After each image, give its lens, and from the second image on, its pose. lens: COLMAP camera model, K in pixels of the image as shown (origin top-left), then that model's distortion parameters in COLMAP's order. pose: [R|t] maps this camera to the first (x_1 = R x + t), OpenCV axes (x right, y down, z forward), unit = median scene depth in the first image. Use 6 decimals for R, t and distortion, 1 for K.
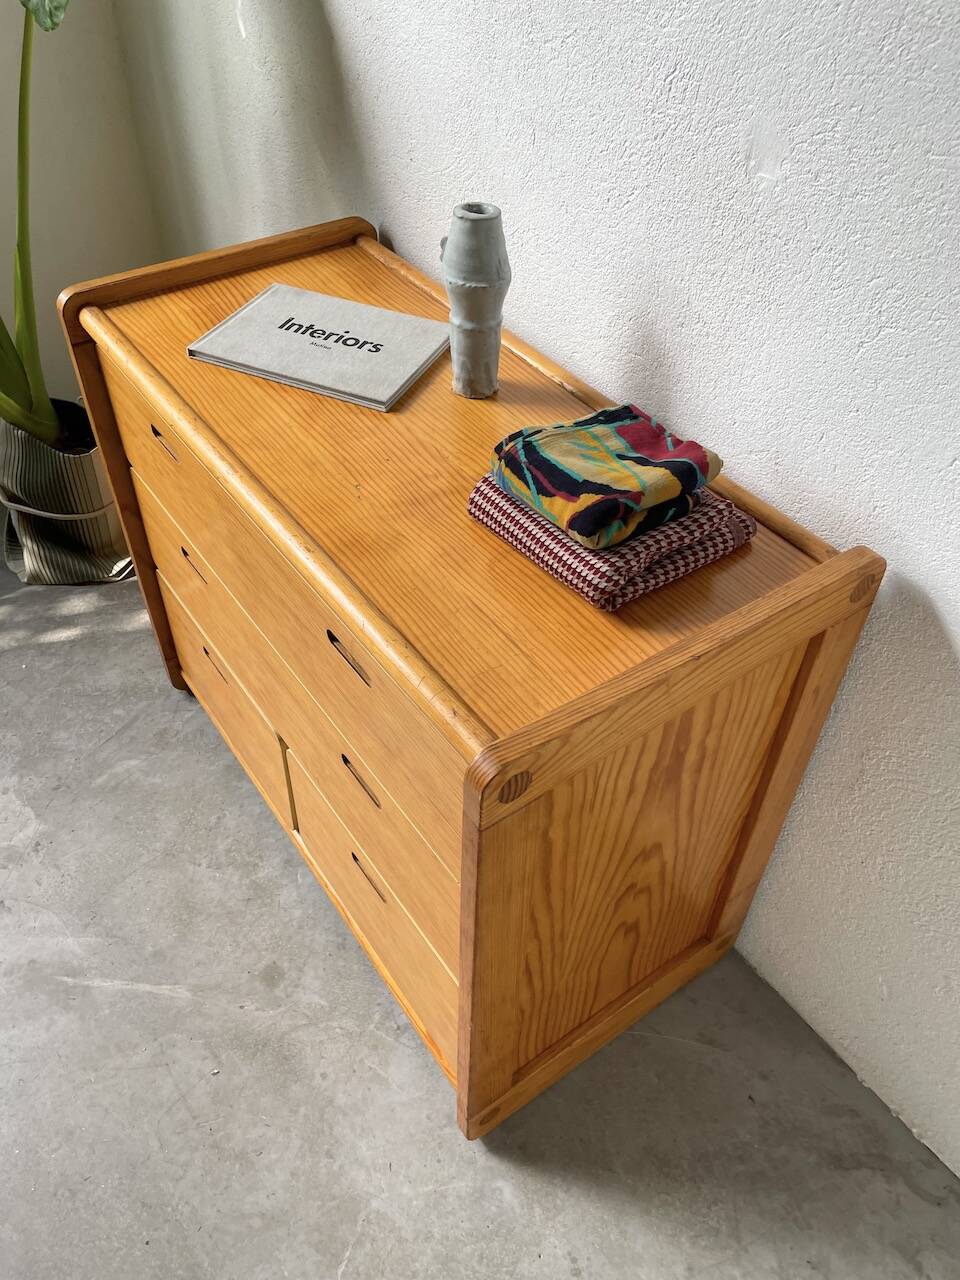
lens RADIAL K [[973.0, 0, 472.3], [0, 973.0, 623.0], [0, 0, 1]] dist [0.083103, -0.114897]
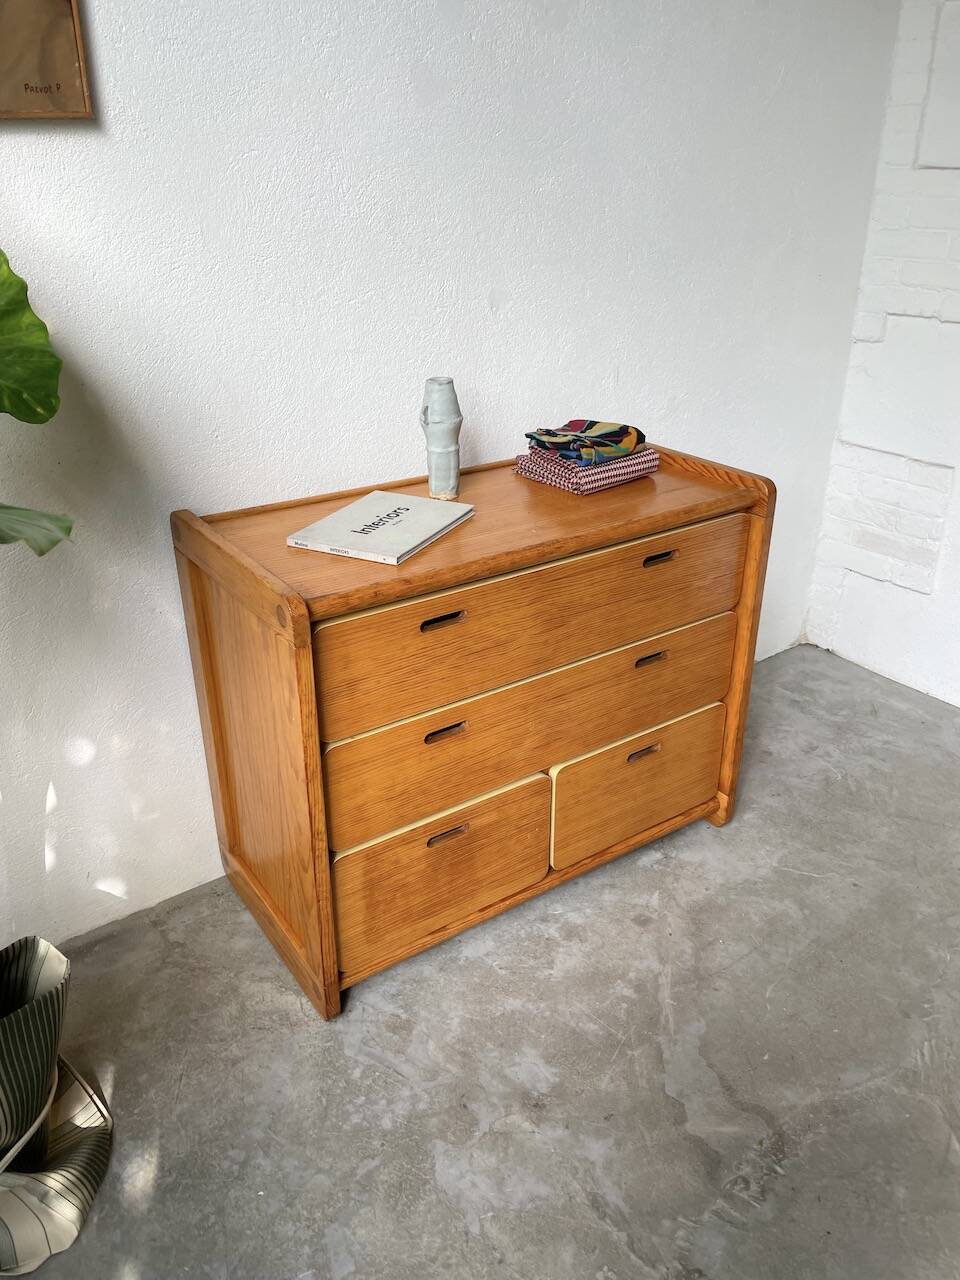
lens RADIAL K [[965.1, 0, 465.8], [0, 965.1, 646.7], [0, 0, 1]] dist [0.088890, -0.118919]
pose [[0.021542, -0.455715, 0.889865, -1.378320], [0.698536, 0.643633, 0.312706, -0.512689], [-0.715251, 0.614866, 0.332198, 0.593495]]
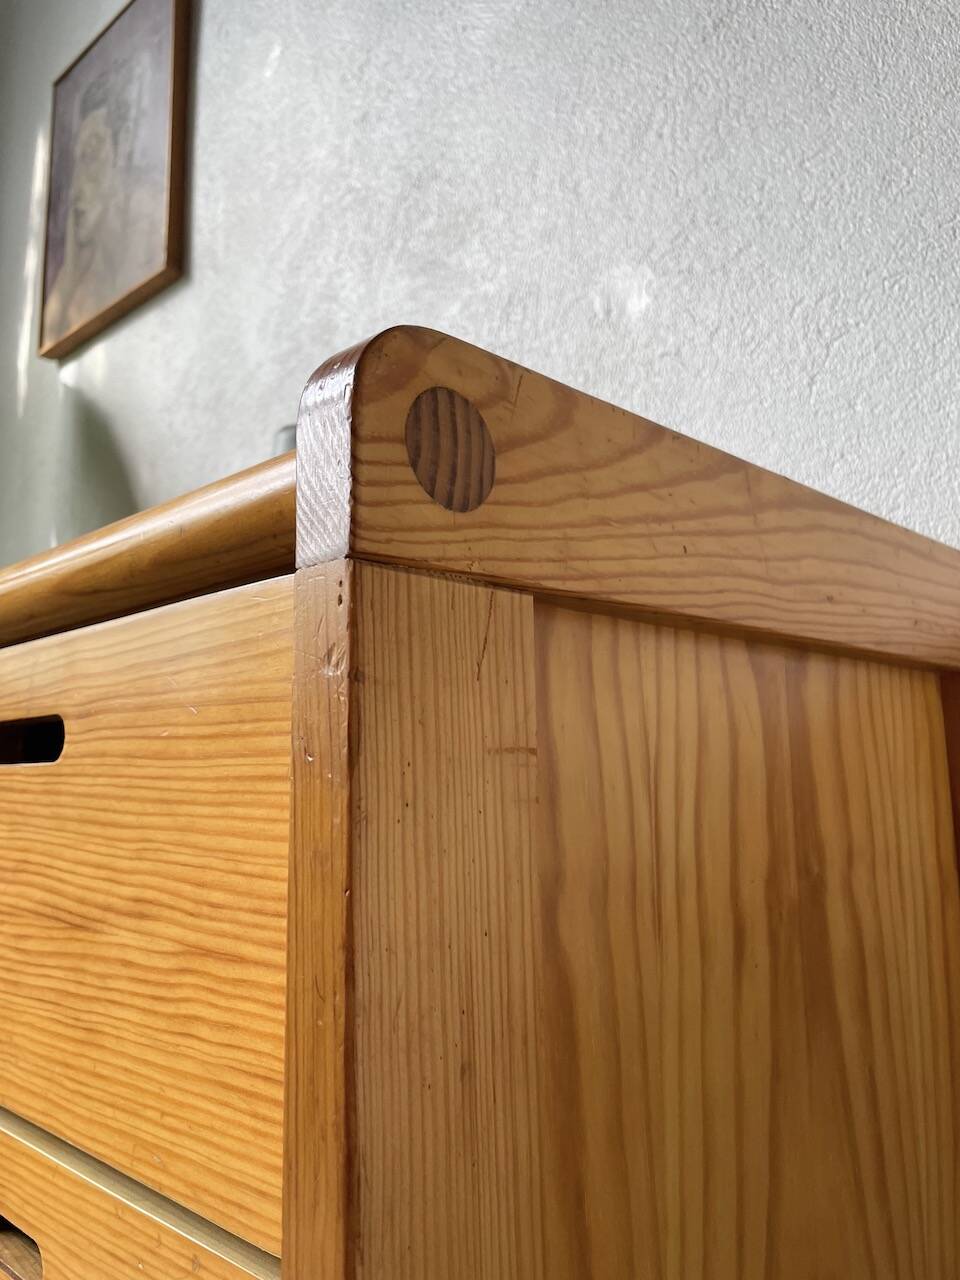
lens RADIAL K [[973.0, 0, 472.3], [0, 973.0, 623.0], [0, 0, 1]] dist [0.083103, -0.114897]
pose [[0.983497, -0.003705, 0.180886, -0.005822], [0.146204, 0.605204, -0.782530, 0.289423], [-0.106573, 0.796062, 0.595758, 0.523011]]
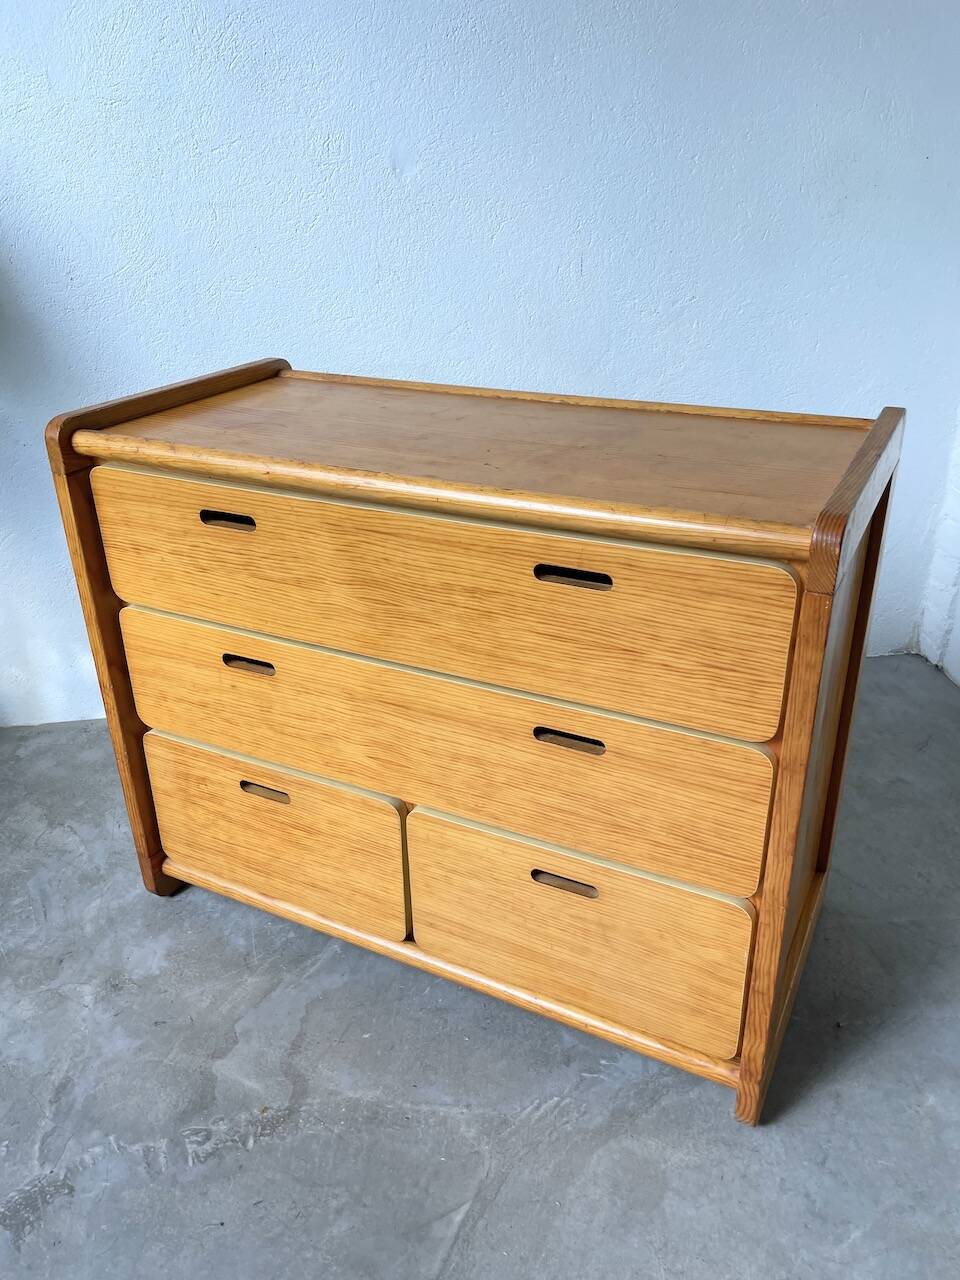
lens RADIAL K [[963.2, 0, 480.0], [0, 963.2, 640.0], [0, 0, 1]] dist [0.082126, -0.116512]
pose [[0.487283, -0.409343, 0.771359, -1.065591], [0.625547, 0.779961, 0.018737, 0.217258], [-0.609300, 0.473391, 0.636125, 0.109903]]
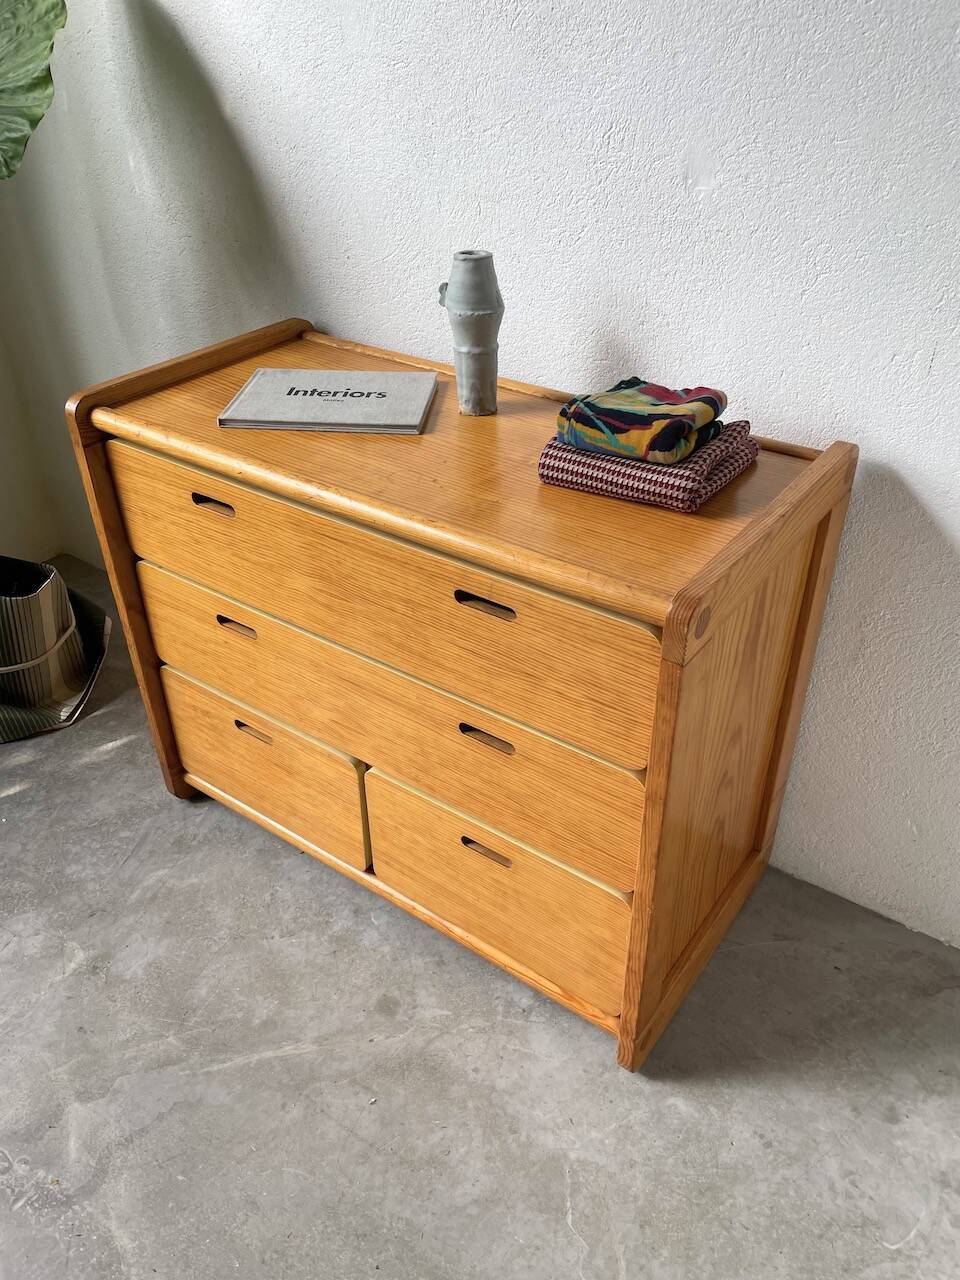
lens RADIAL K [[970.3, 0, 485.2], [0, 970.3, 644.7], [0, 0, 1]] dist [0.084541, -0.117383]
pose [[0.943946, -0.209412, 0.255172, -0.333289], [0.247348, 0.960613, -0.126658, 0.175533], [-0.218597, 0.182675, 0.958564, -0.075045]]
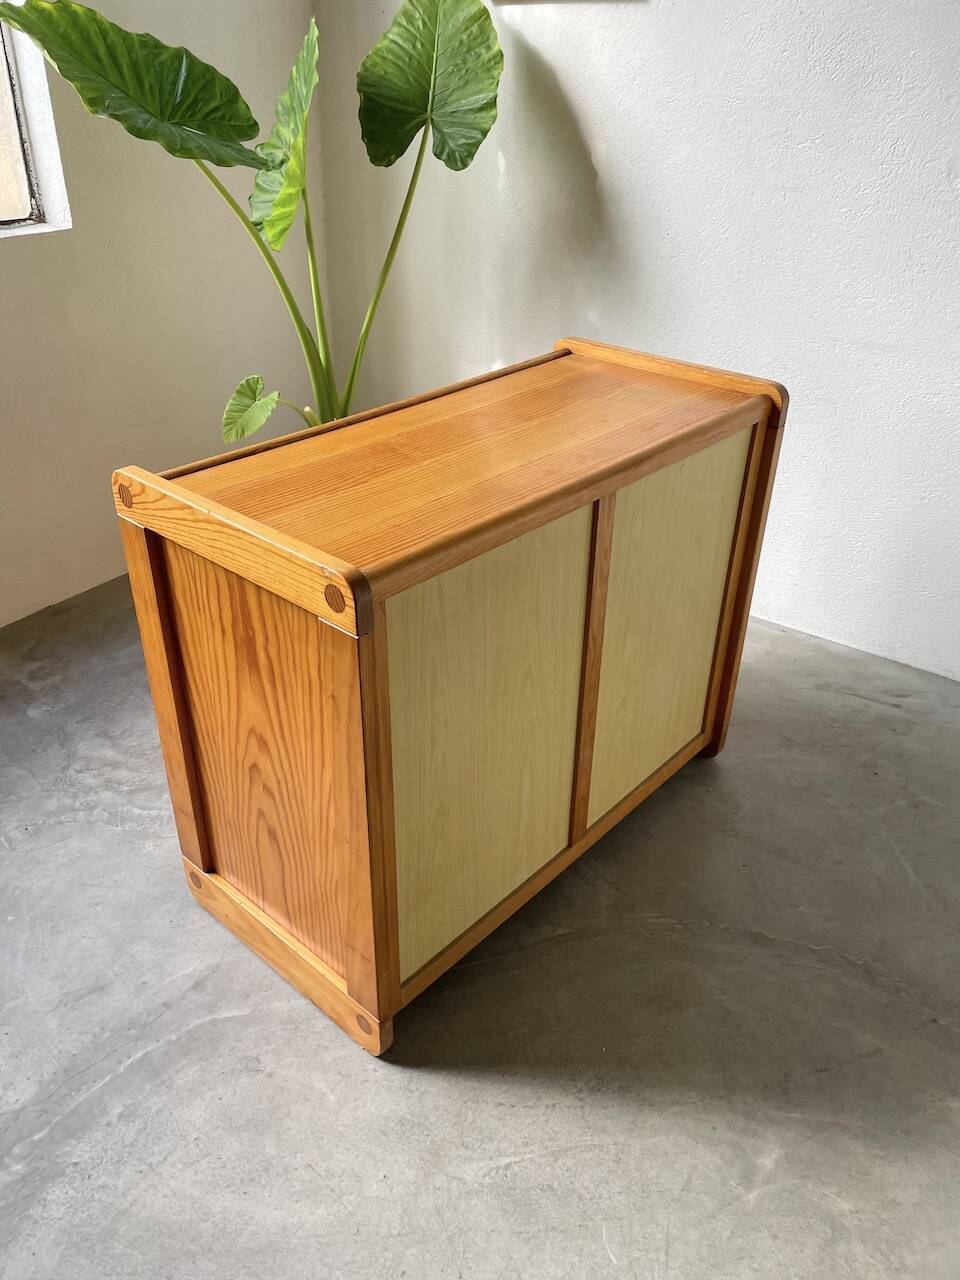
lens RADIAL K [[968.4, 0, 476.3], [0, 968.4, 632.6], [0, 0, 1]] dist [0.082217, -0.108718]
pose [[0.956032, -0.155889, 0.248400, -0.978372], [0.207331, 0.958322, -0.196553, 0.475858], [-0.207406, 0.239412, 0.948506, -0.375866]]
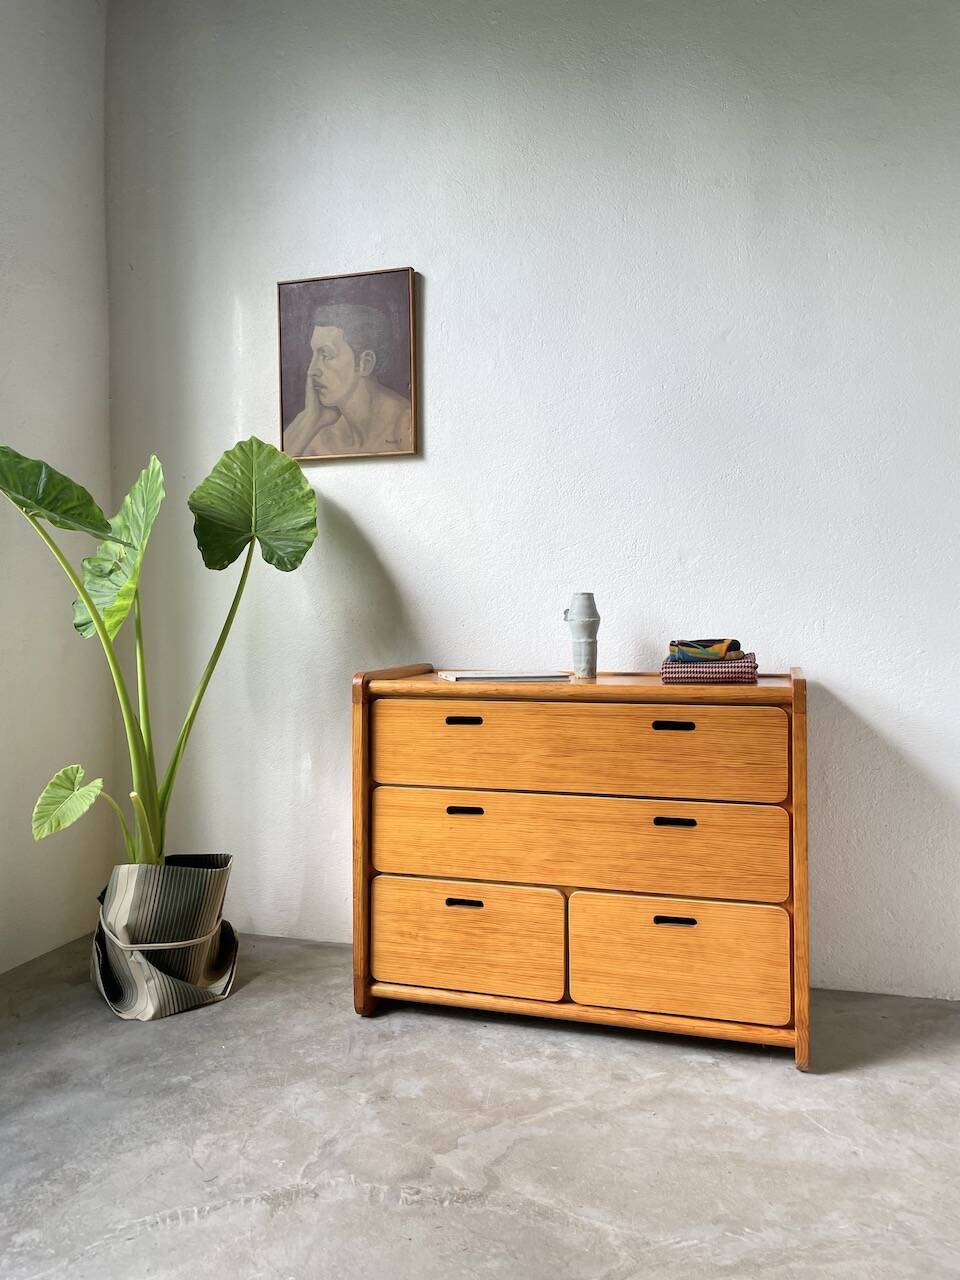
lens RADIAL K [[961.2, 0, 477.8], [0, 961.2, 633.2], [0, 0, 1]] dist [0.092760, -0.126338]
pose [[0.791102, -0.031709, 0.610862, -1.328516], [0.438689, 0.725360, -0.530475, 0.623006], [-0.426274, 0.687638, 0.587744, -0.134329]]
